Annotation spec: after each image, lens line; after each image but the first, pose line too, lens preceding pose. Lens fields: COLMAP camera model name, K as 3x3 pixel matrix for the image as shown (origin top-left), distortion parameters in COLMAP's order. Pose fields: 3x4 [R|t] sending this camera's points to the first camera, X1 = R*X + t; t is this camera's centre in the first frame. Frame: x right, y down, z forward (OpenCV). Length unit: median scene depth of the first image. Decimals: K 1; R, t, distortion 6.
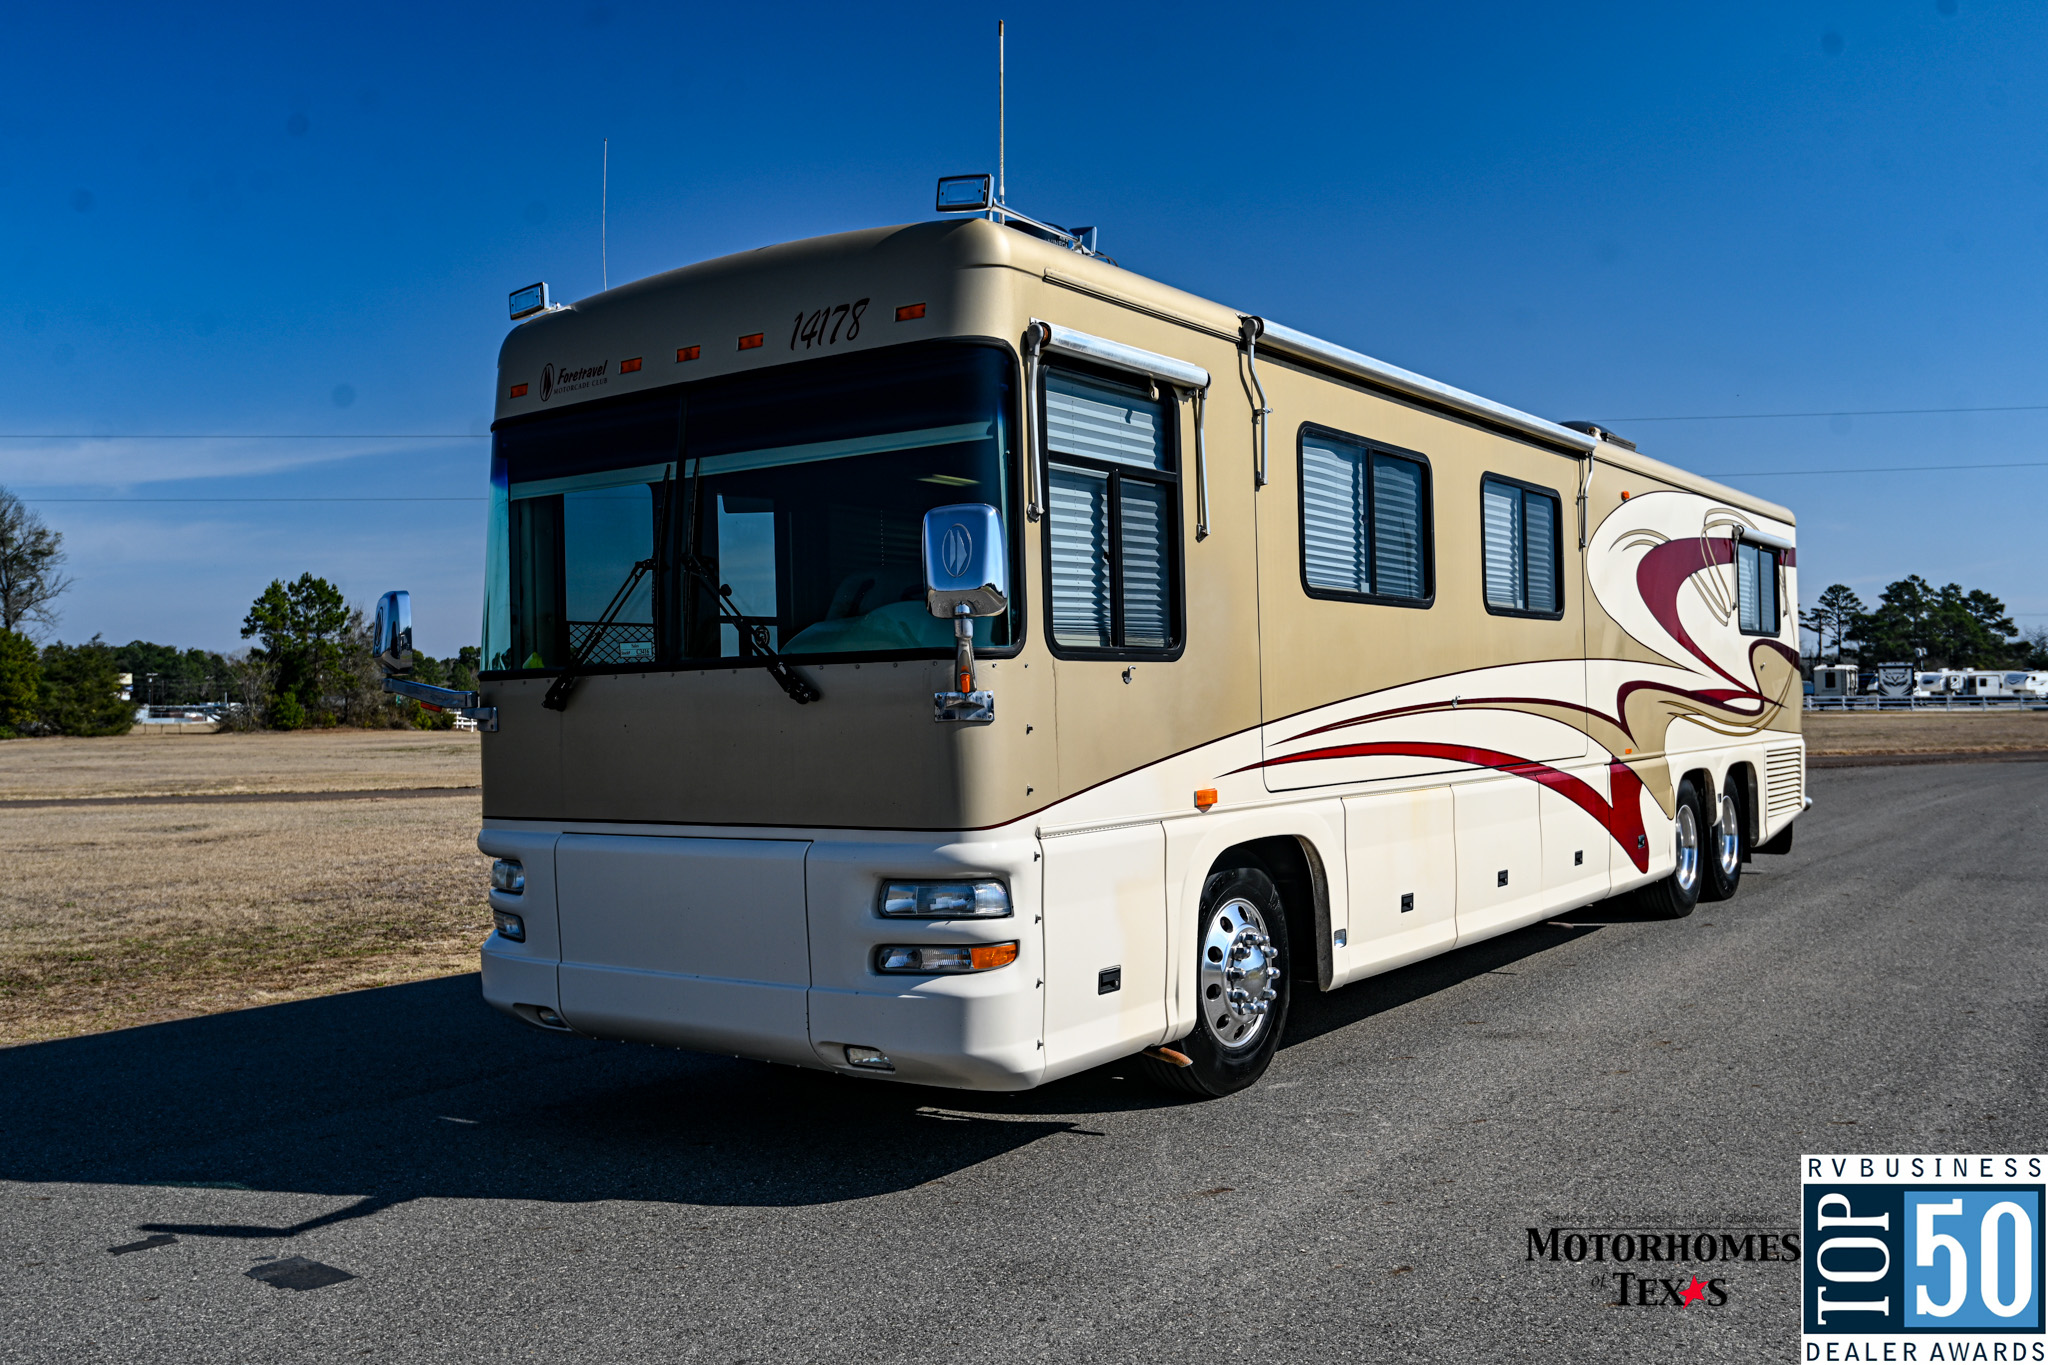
lens RADIAL K [[1737.9, 0, 1024.0], [0, 1737.9, 682.5], [0, 0, 1]] dist [0.002048, 0.001479]
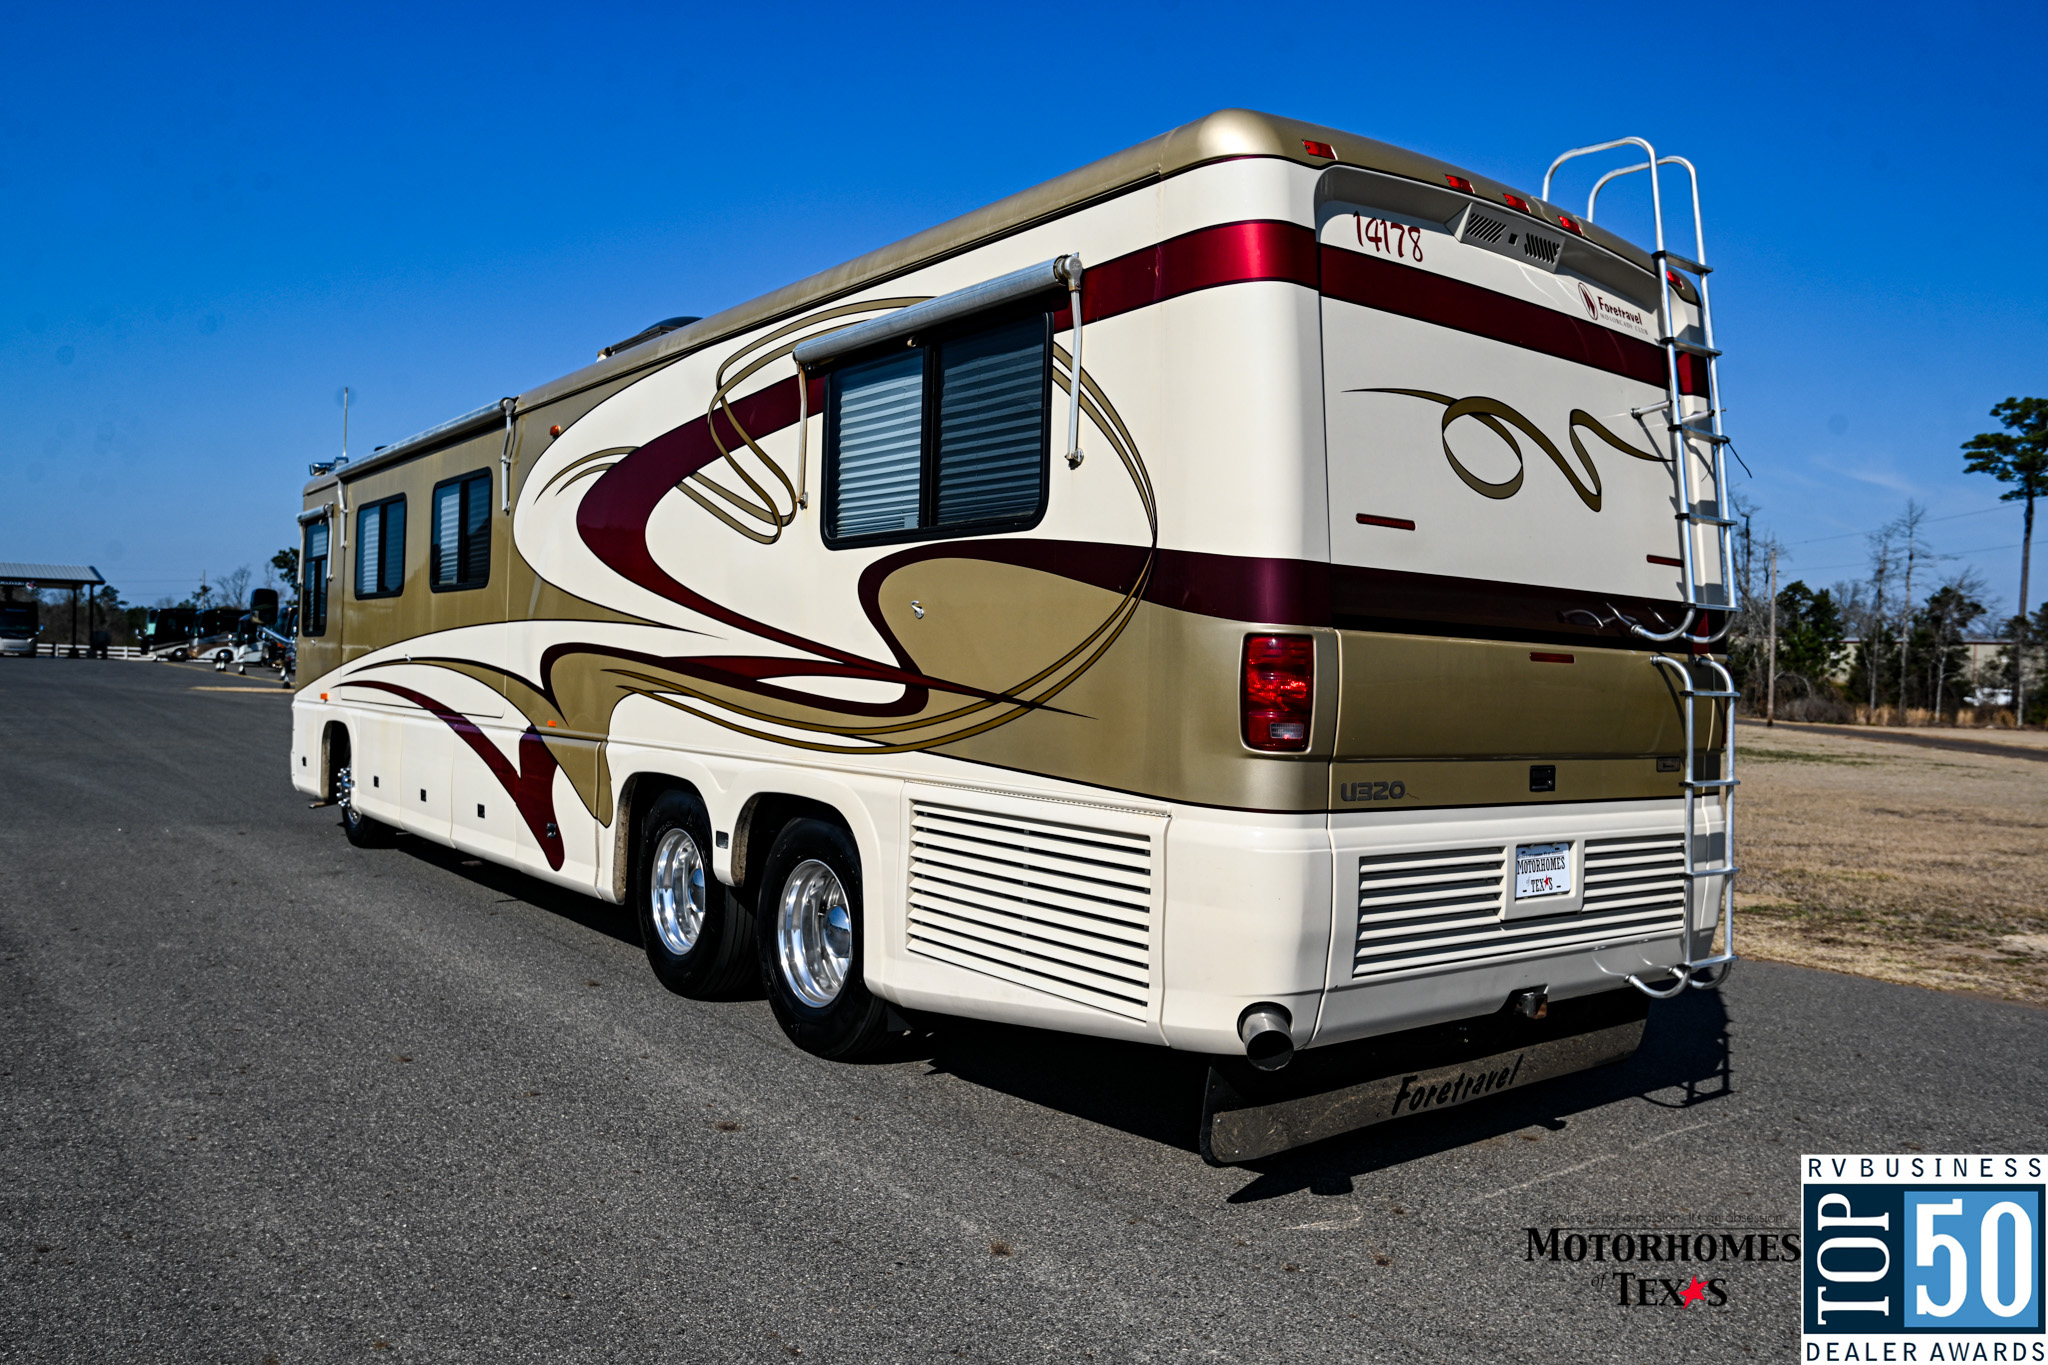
lens RADIAL K [[1475.5, 0, 1024.0], [0, 1475.5, 682.5], [0, 0, 1]] dist [-0.000752, -0.000476]
pose [[-0.292055, 0.014524, -0.956291, 1.078809], [-0.009230, 0.999795, 0.018003, 0.003478], [0.956357, 0.014084, -0.291861, 1.575591]]
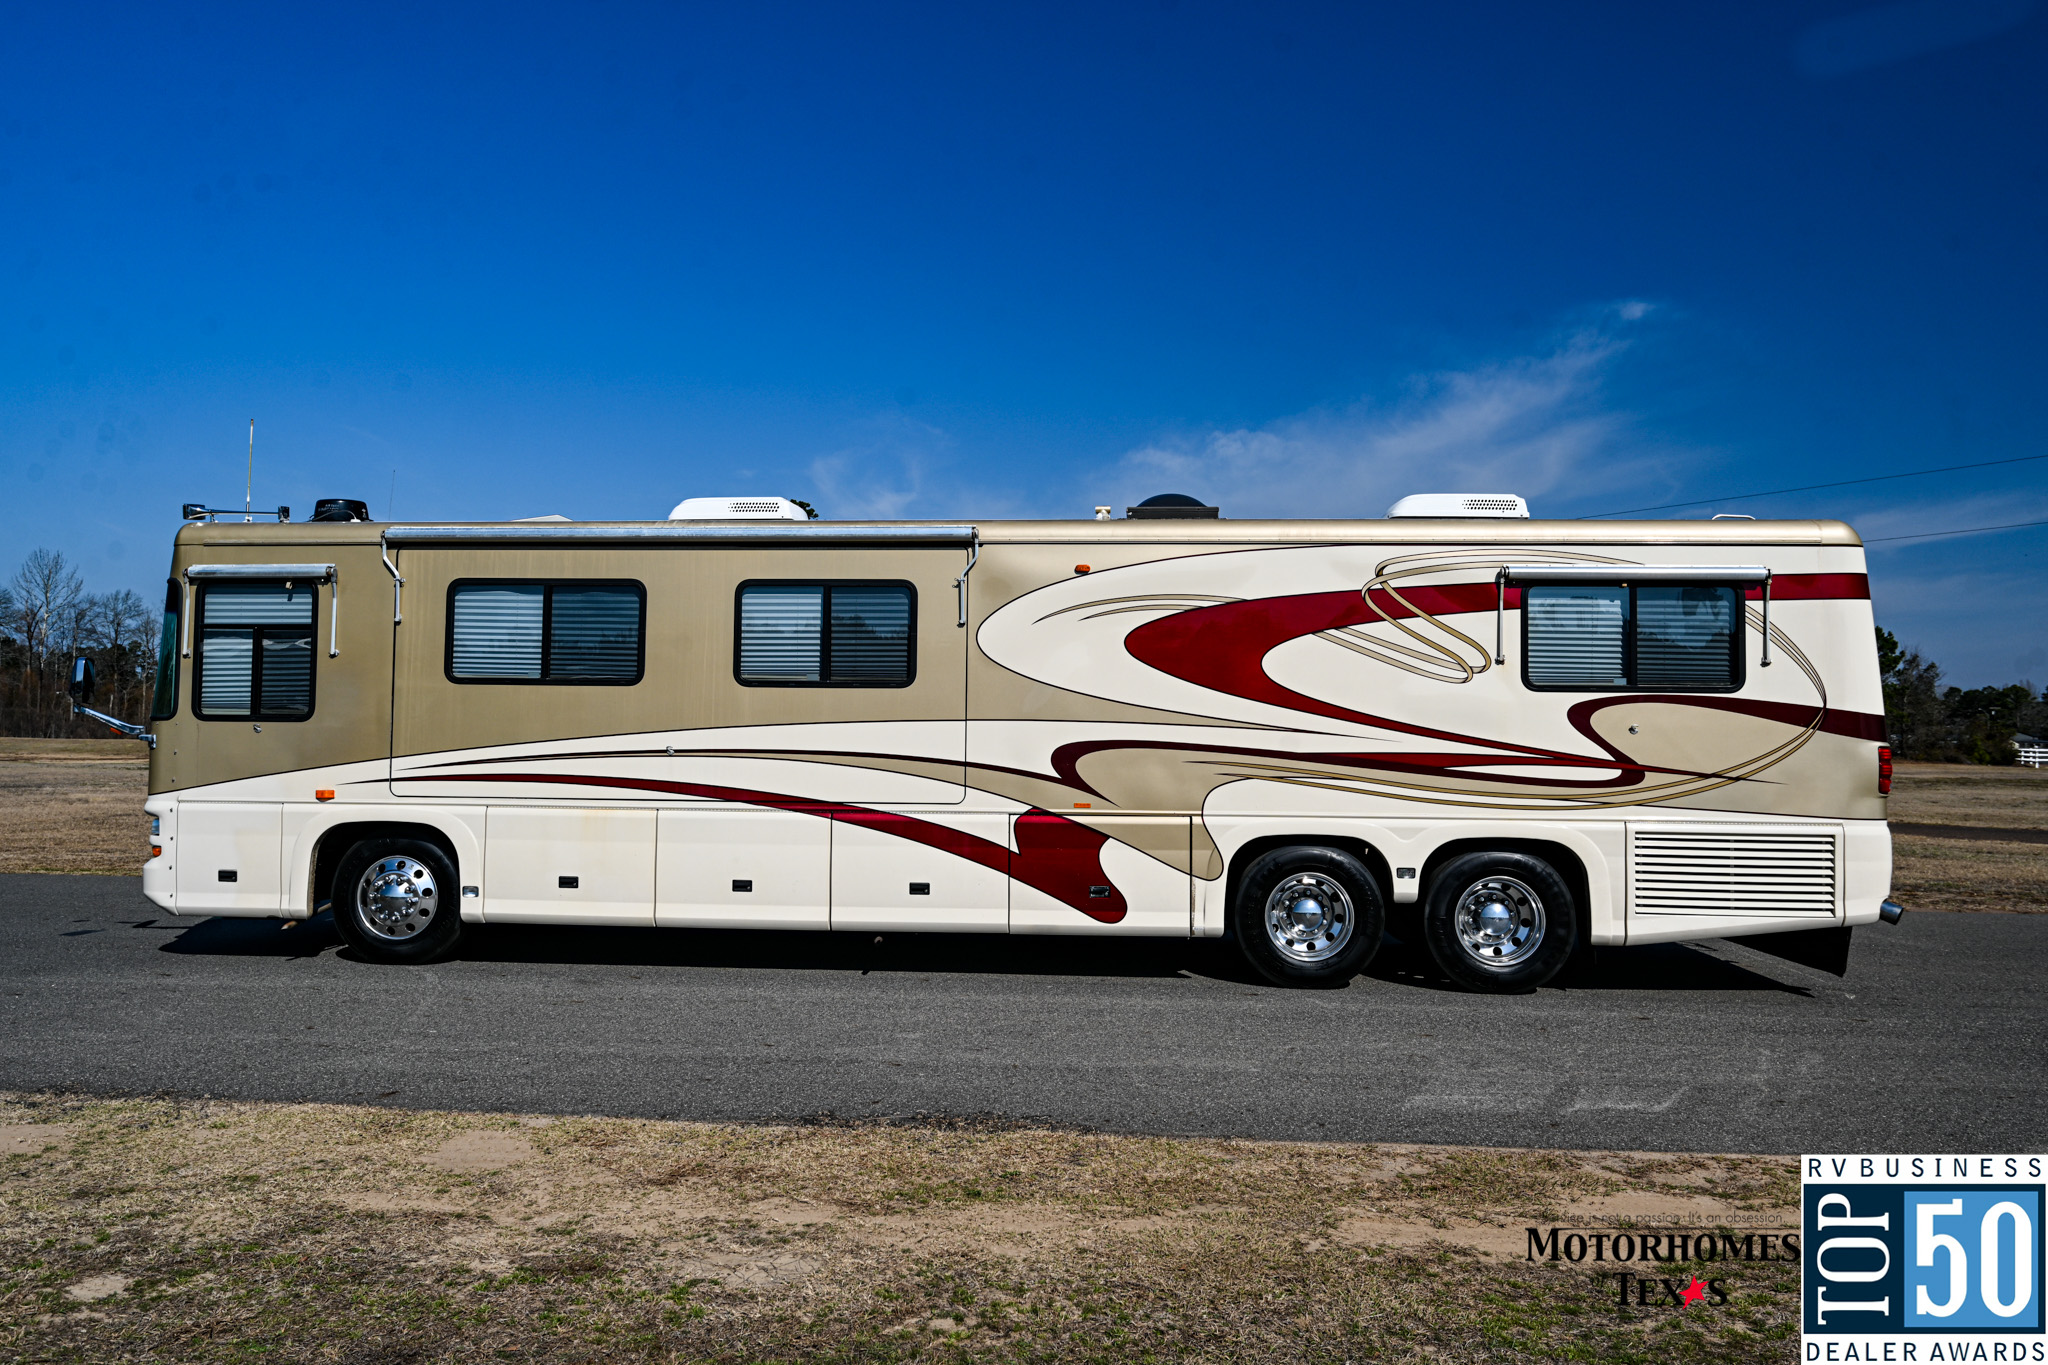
lens RADIAL K [[1421.8, 0, 1024.0], [0, 1421.8, 682.5], [0, 0, 1]] dist [-0.005242, -0.002608]
pose [[0.512979, -0.010046, -0.858342, 1.185755], [-0.009696, 0.999800, -0.017496, -0.023082], [0.858346, 0.017297, 0.512779, 0.562018]]
